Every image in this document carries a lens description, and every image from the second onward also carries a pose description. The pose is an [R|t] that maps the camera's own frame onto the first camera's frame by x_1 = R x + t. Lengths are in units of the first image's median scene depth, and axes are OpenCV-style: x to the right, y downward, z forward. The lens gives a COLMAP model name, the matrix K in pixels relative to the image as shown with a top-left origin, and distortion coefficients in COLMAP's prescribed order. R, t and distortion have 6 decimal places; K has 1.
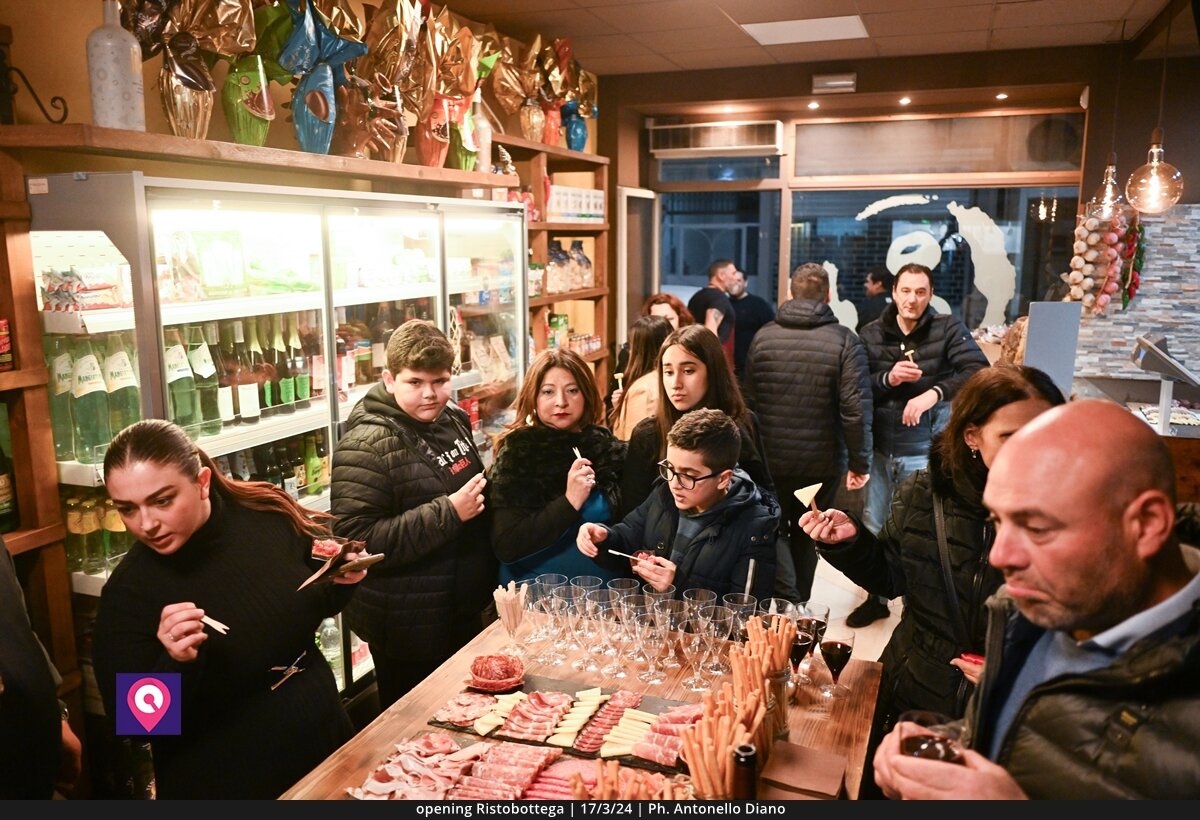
lens RADIAL K [[963.7, 0, 601.7], [0, 963.7, 414.3], [0, 0, 1]] dist [0.001765, -0.010746]
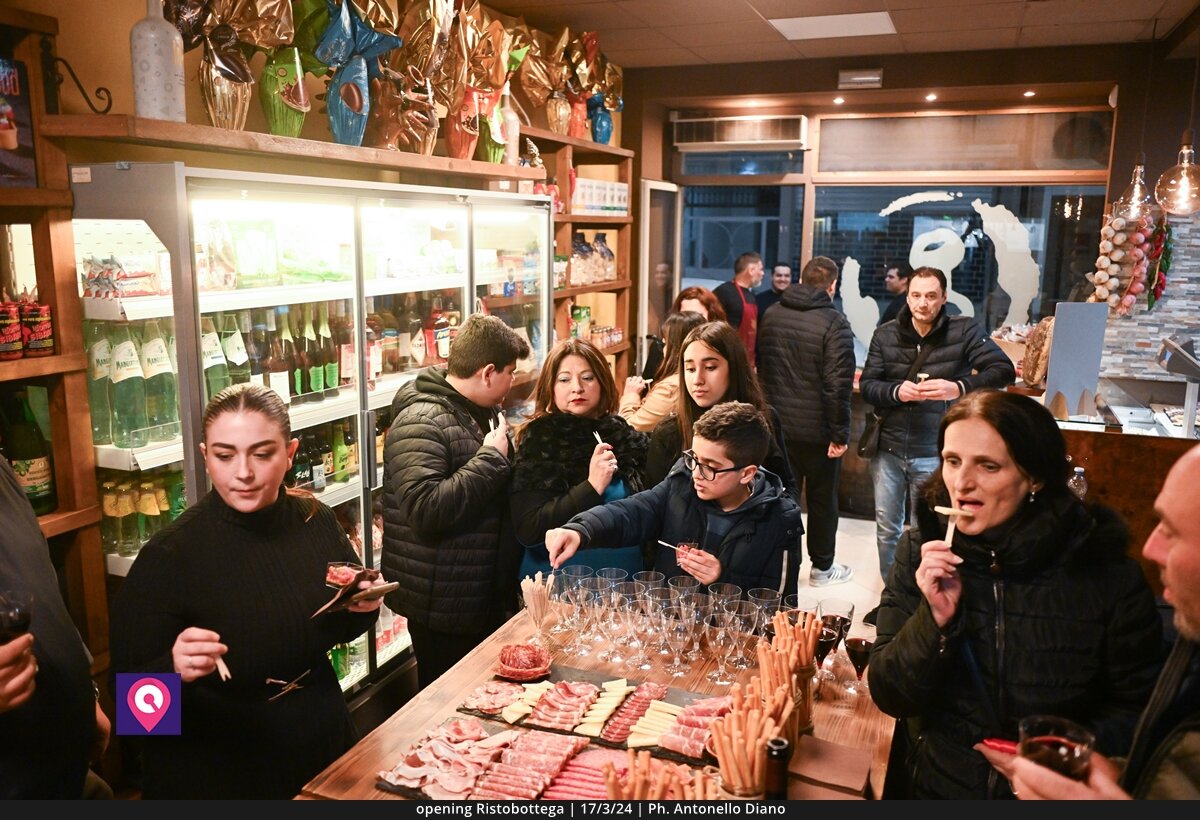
lens RADIAL K [[963.7, 0, 598.6], [0, 963.7, 408.5], [0, 0, 1]] dist [0.001765, -0.010746]
pose [[0.999682, 0.017485, -0.018175, -0.009113], [-0.017423, 0.999842, 0.003568, -0.001767], [0.018234, -0.003250, 0.999828, -0.006055]]
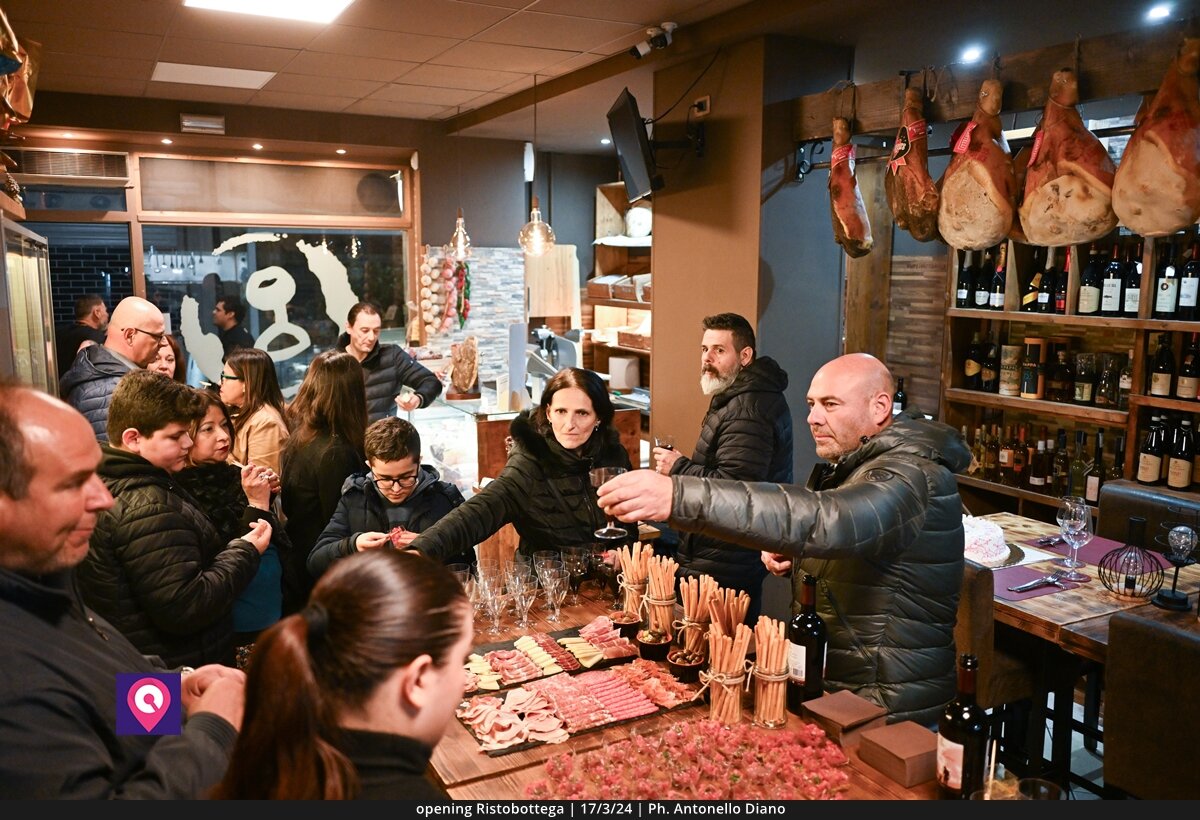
lens RADIAL K [[963.7, 0, 600.6], [0, 963.7, 407.8], [0, 0, 1]] dist [0.001765, -0.010746]
pose [[0.661500, -0.103568, 0.742760, -0.448041], [0.130545, 0.991199, 0.021946, -0.014282], [-0.738496, 0.082446, 0.669198, 0.029719]]
